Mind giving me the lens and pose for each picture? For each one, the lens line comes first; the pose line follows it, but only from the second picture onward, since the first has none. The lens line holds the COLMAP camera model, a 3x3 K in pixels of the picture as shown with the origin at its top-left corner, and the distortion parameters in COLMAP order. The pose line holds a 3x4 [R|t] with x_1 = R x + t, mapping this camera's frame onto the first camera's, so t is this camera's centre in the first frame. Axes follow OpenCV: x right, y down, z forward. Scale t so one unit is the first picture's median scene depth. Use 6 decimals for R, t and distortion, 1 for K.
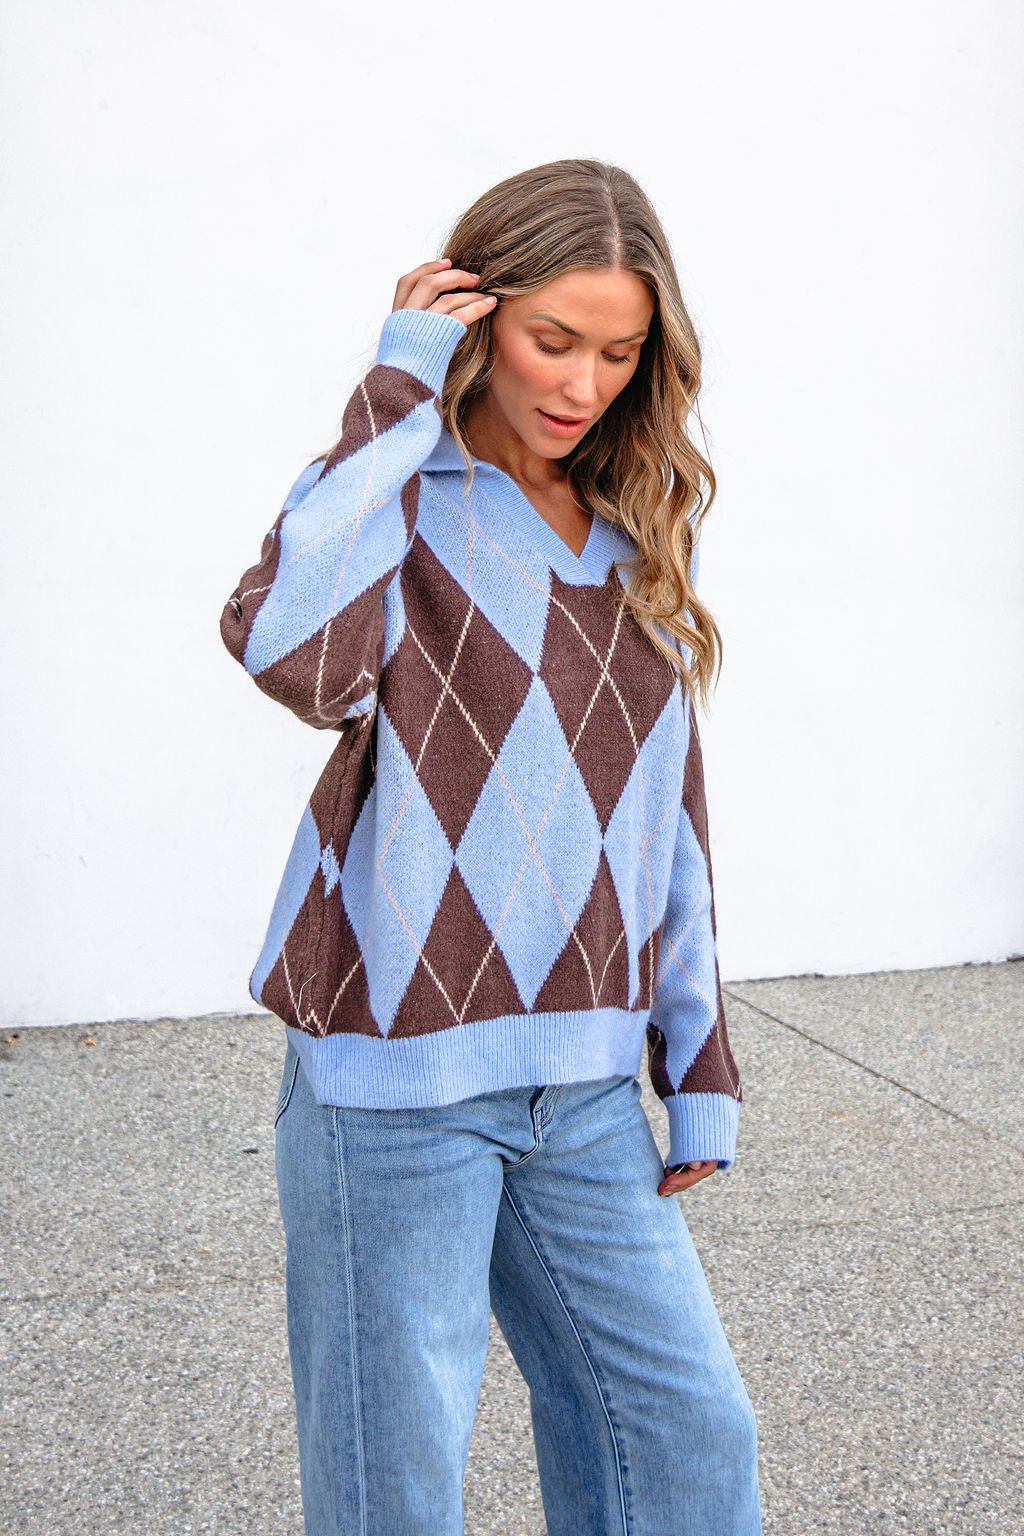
lens RADIAL K [[2273.4, 0, 514.2], [0, 2273.4, 691.1], [0, 0, 1]] dist [-0.204385, 0.082245]
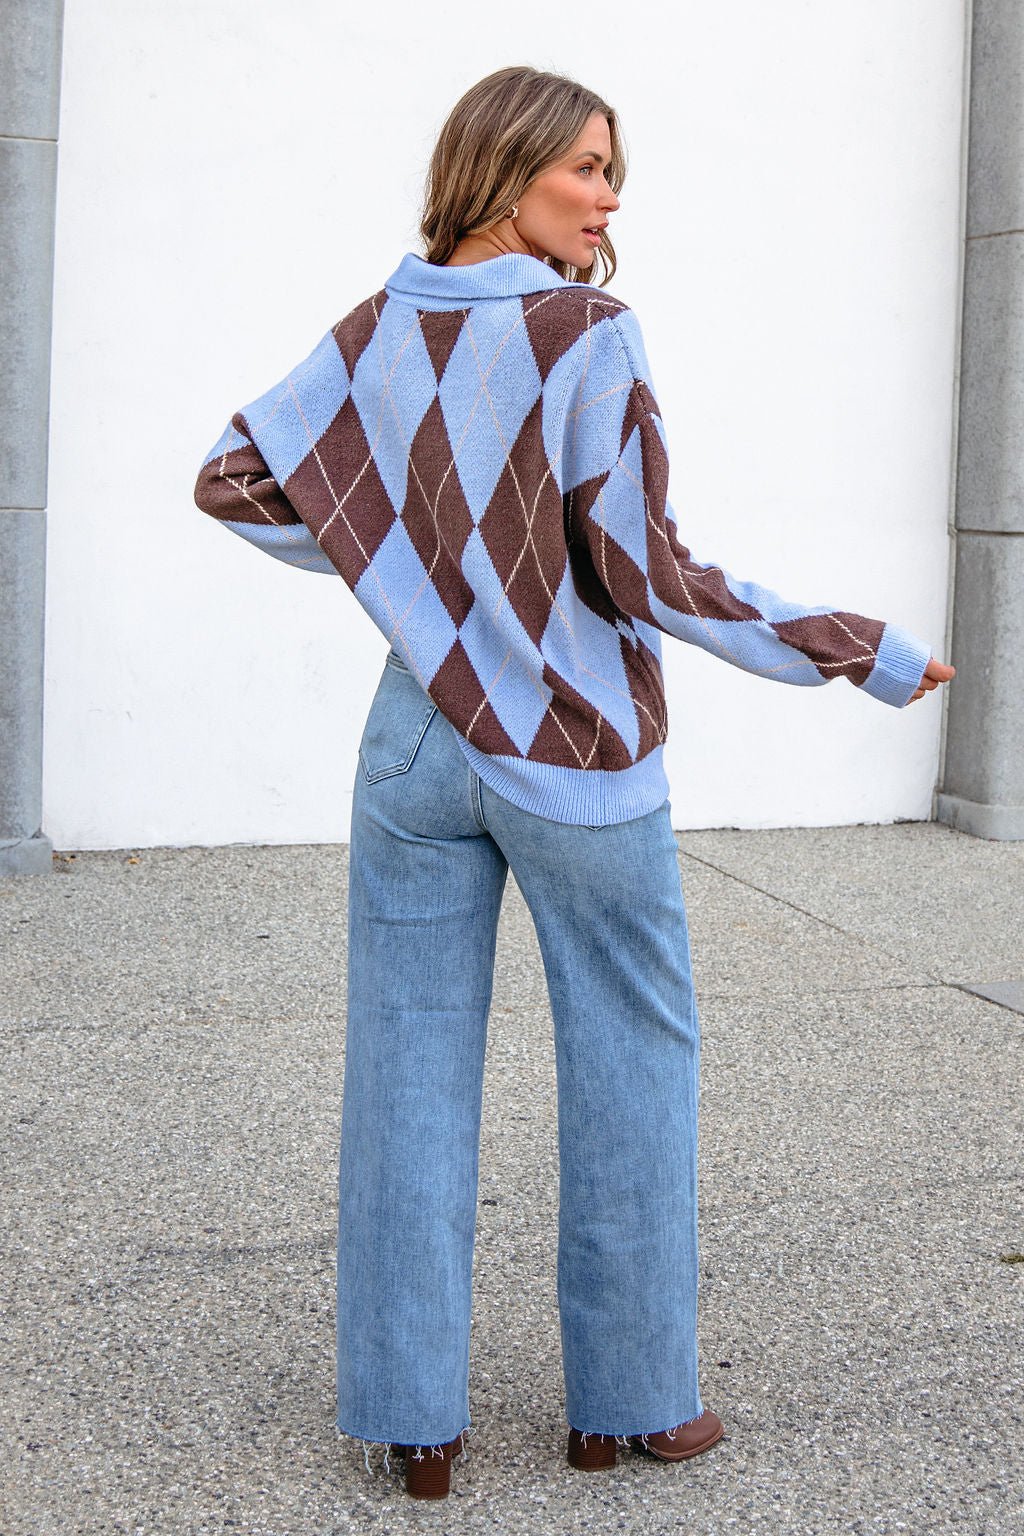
lens RADIAL K [[2018.7, 0, 475.9], [0, 2018.7, 773.3], [0, 0, 1]] dist [-0.206408, 0.076704]
pose [[0.999784, 0.016072, -0.013168, 0.013474], [-0.015259, 0.998104, 0.059627, 0.047357], [0.014101, -0.059414, 0.998134, -0.102102]]
